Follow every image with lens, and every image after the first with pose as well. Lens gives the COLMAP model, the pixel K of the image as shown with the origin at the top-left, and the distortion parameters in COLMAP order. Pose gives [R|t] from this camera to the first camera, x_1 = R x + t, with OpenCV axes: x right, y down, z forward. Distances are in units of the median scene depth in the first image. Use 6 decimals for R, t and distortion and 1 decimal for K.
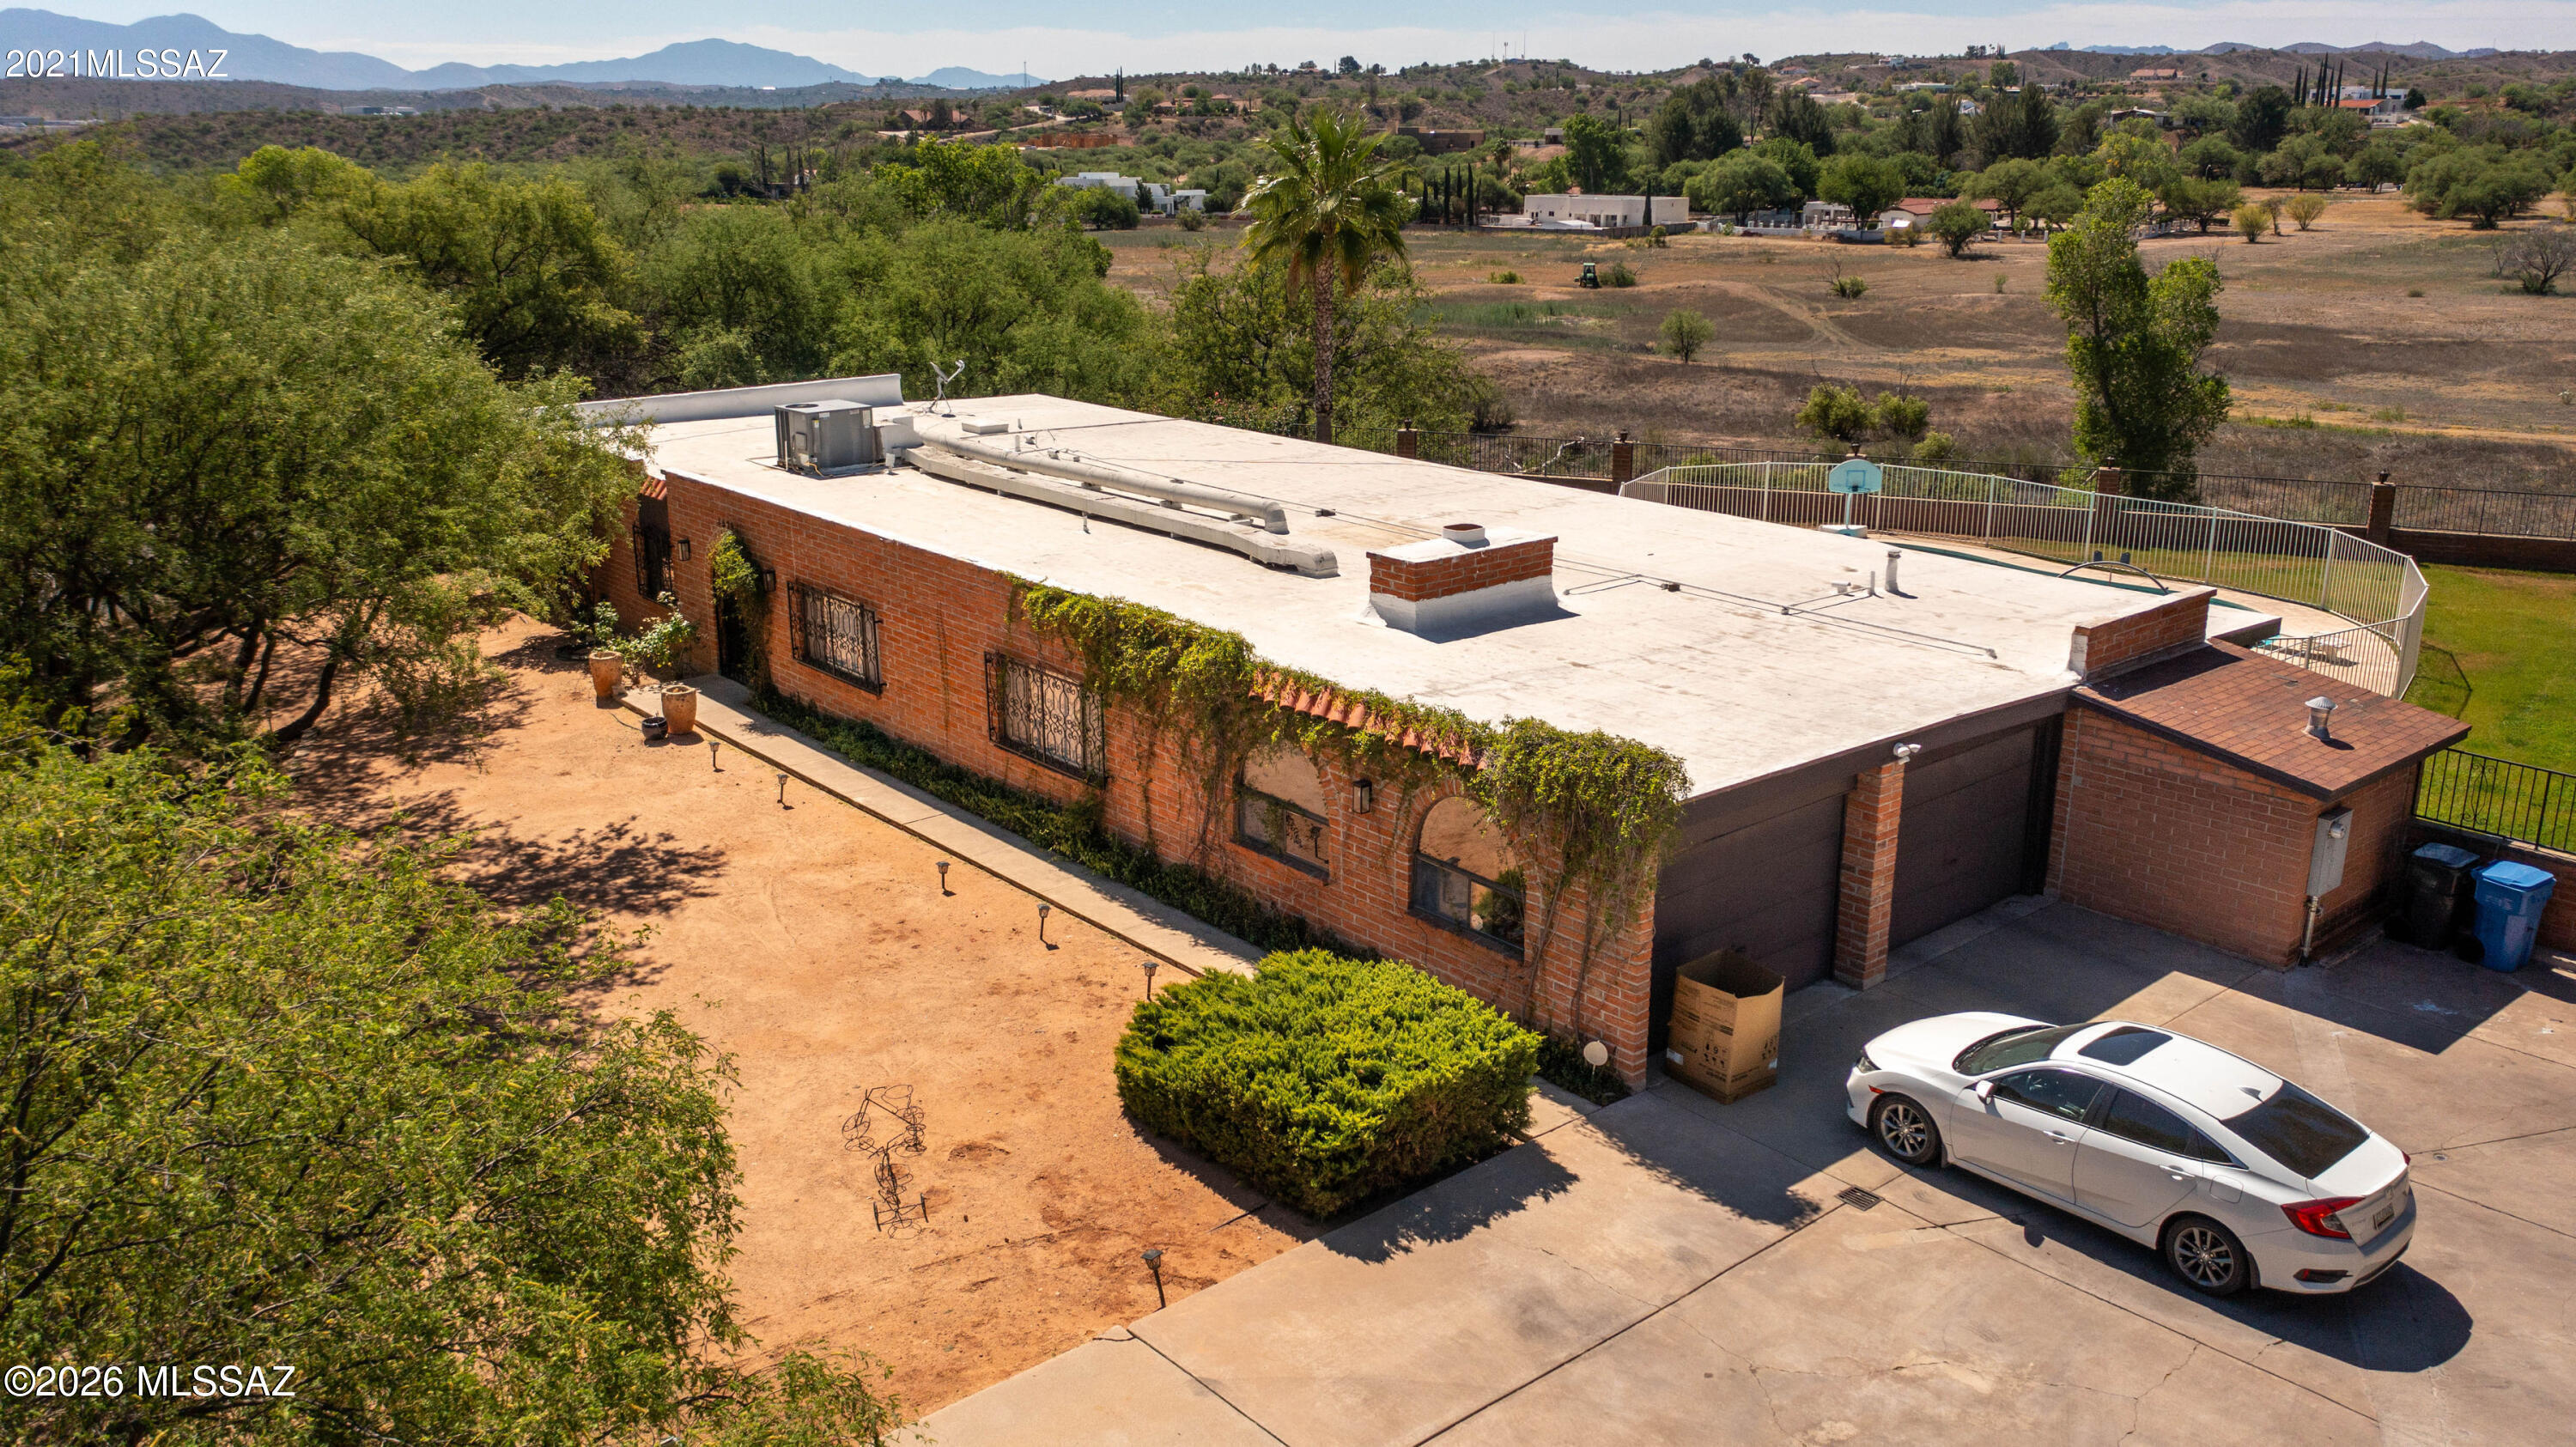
lens RADIAL K [[2003.4, 0, 1277.6], [0, 2003.4, 730.4], [0, 0, 1]] dist [-0.016798, -0.002119]
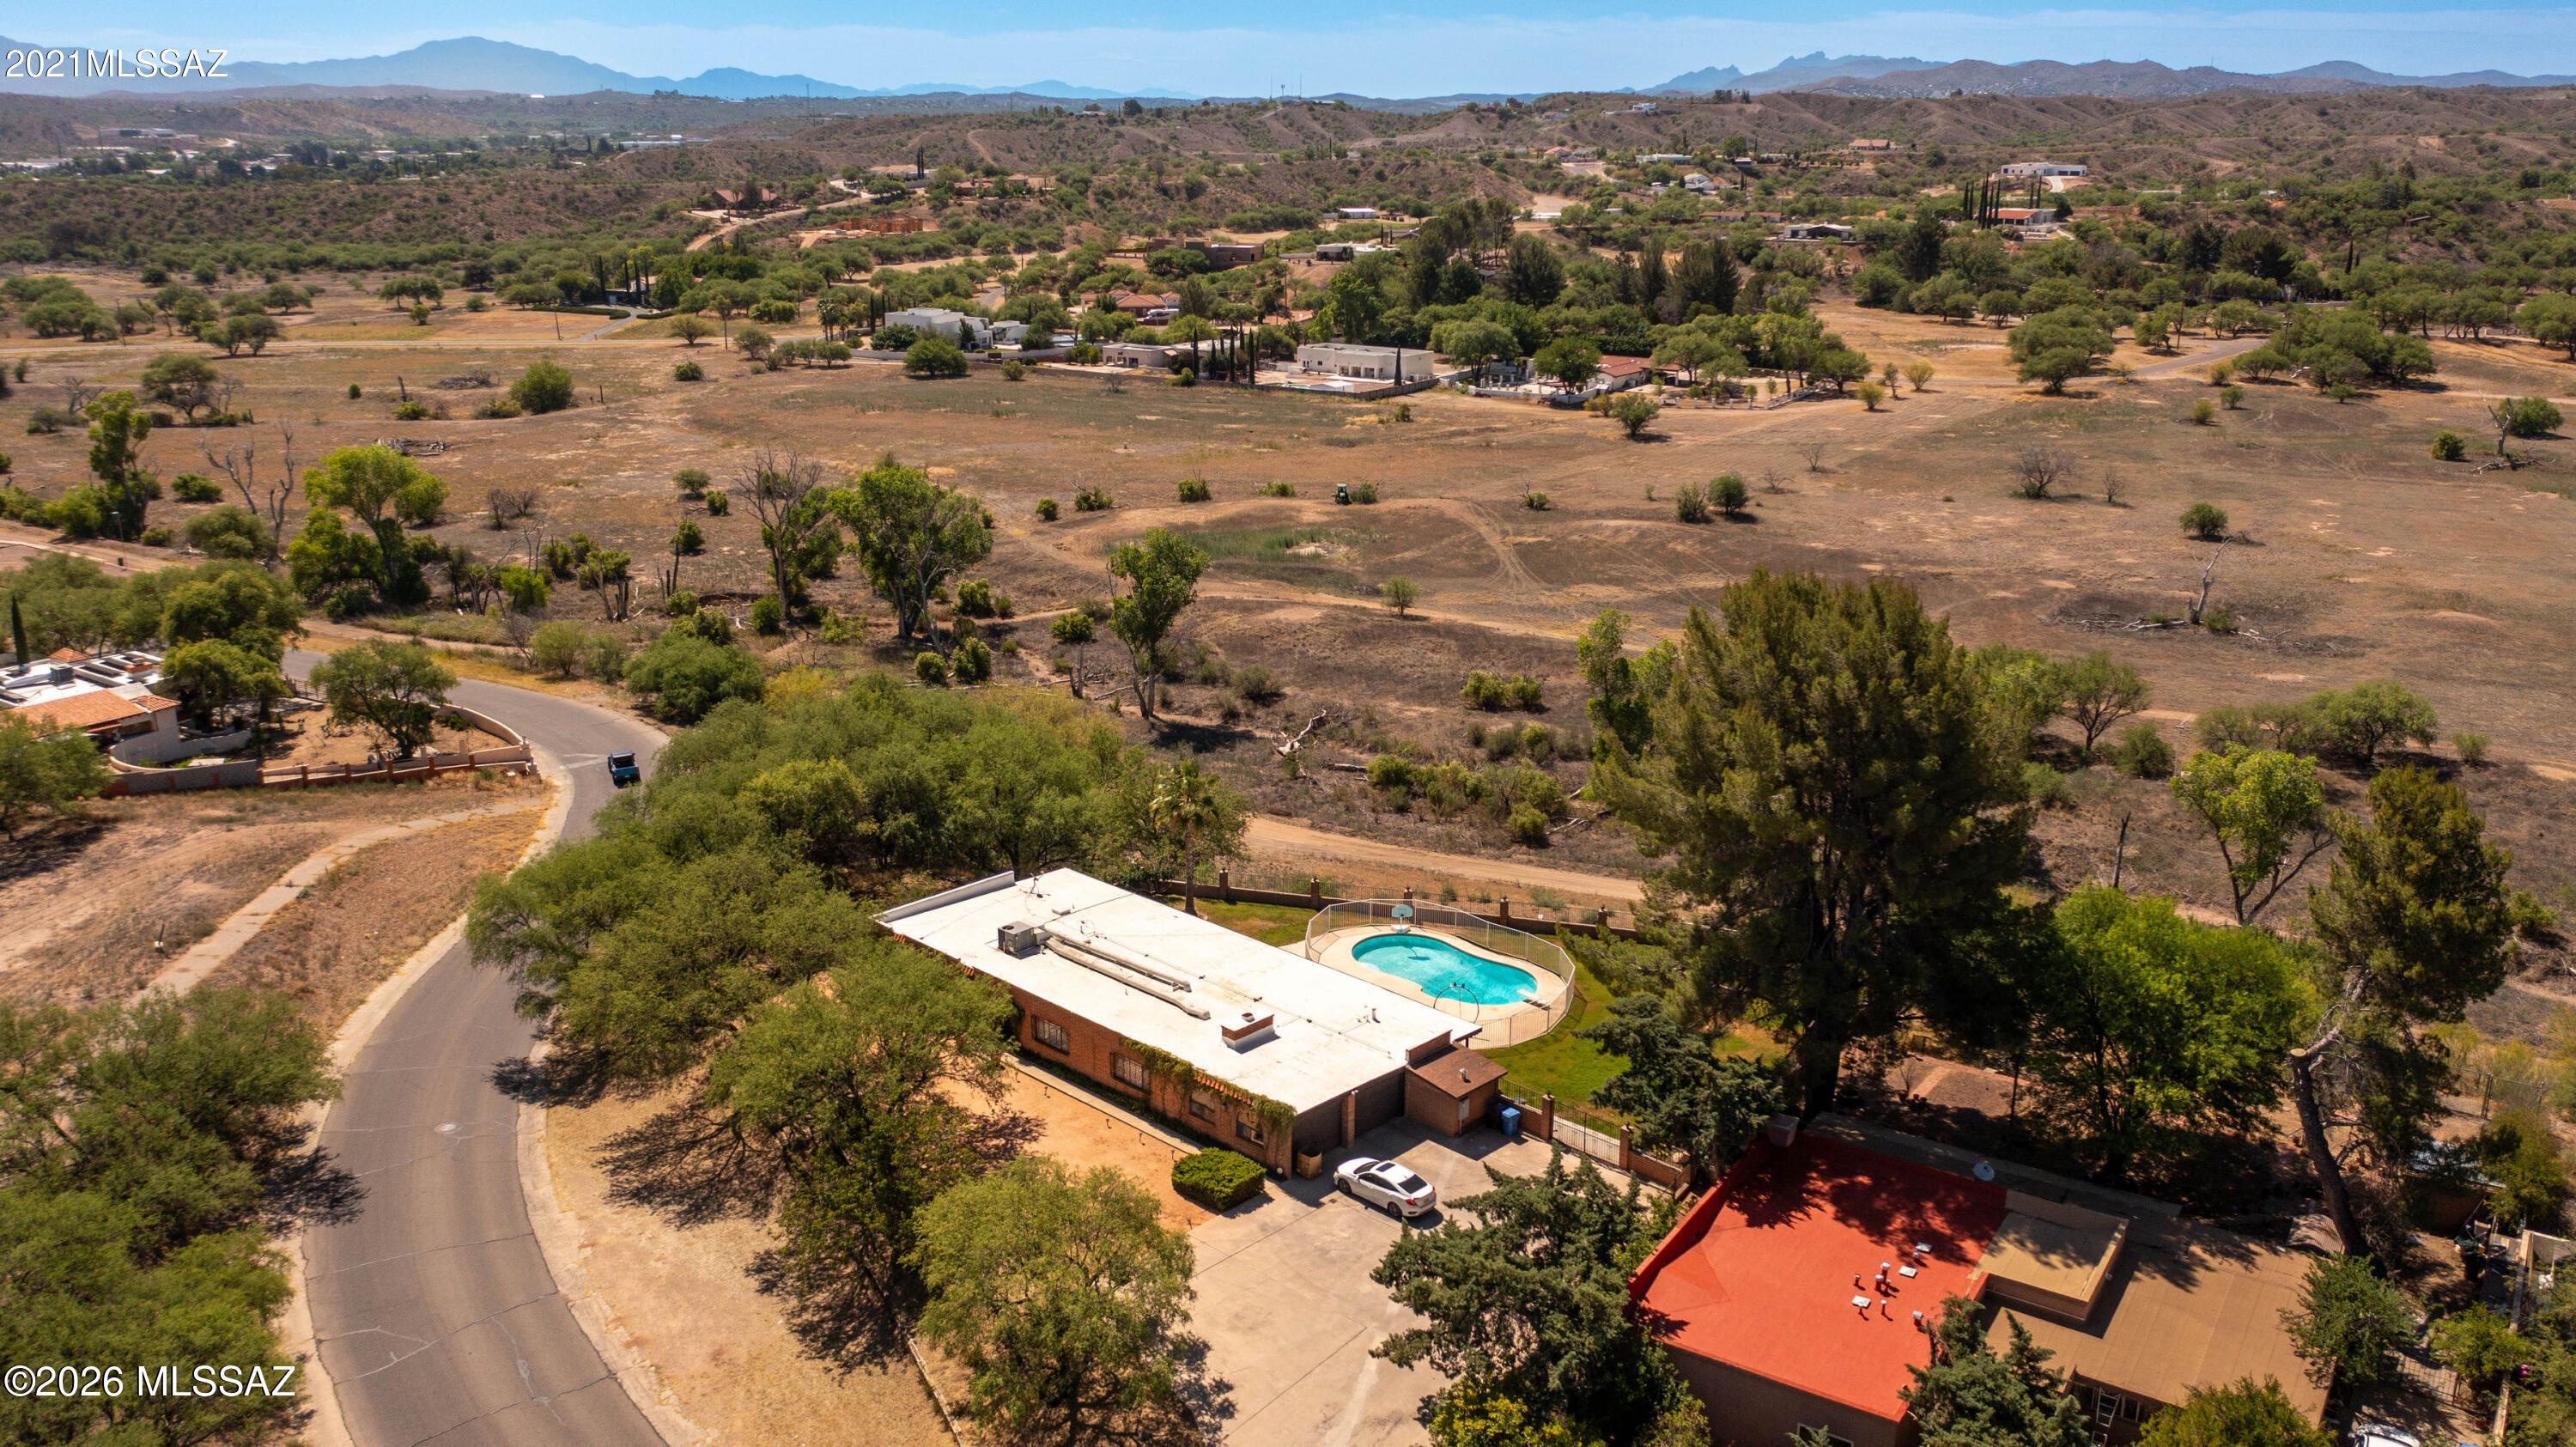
lens RADIAL K [[2003.4, 0, 1277.6], [0, 2003.4, 730.4], [0, 0, 1]] dist [-0.016798, -0.002119]
pose [[0.994507, -0.024329, 0.101808, -0.027903], [0.024411, 0.999702, 0.000440, -0.083369], [-0.101788, 0.002048, 0.994804, -0.348764]]
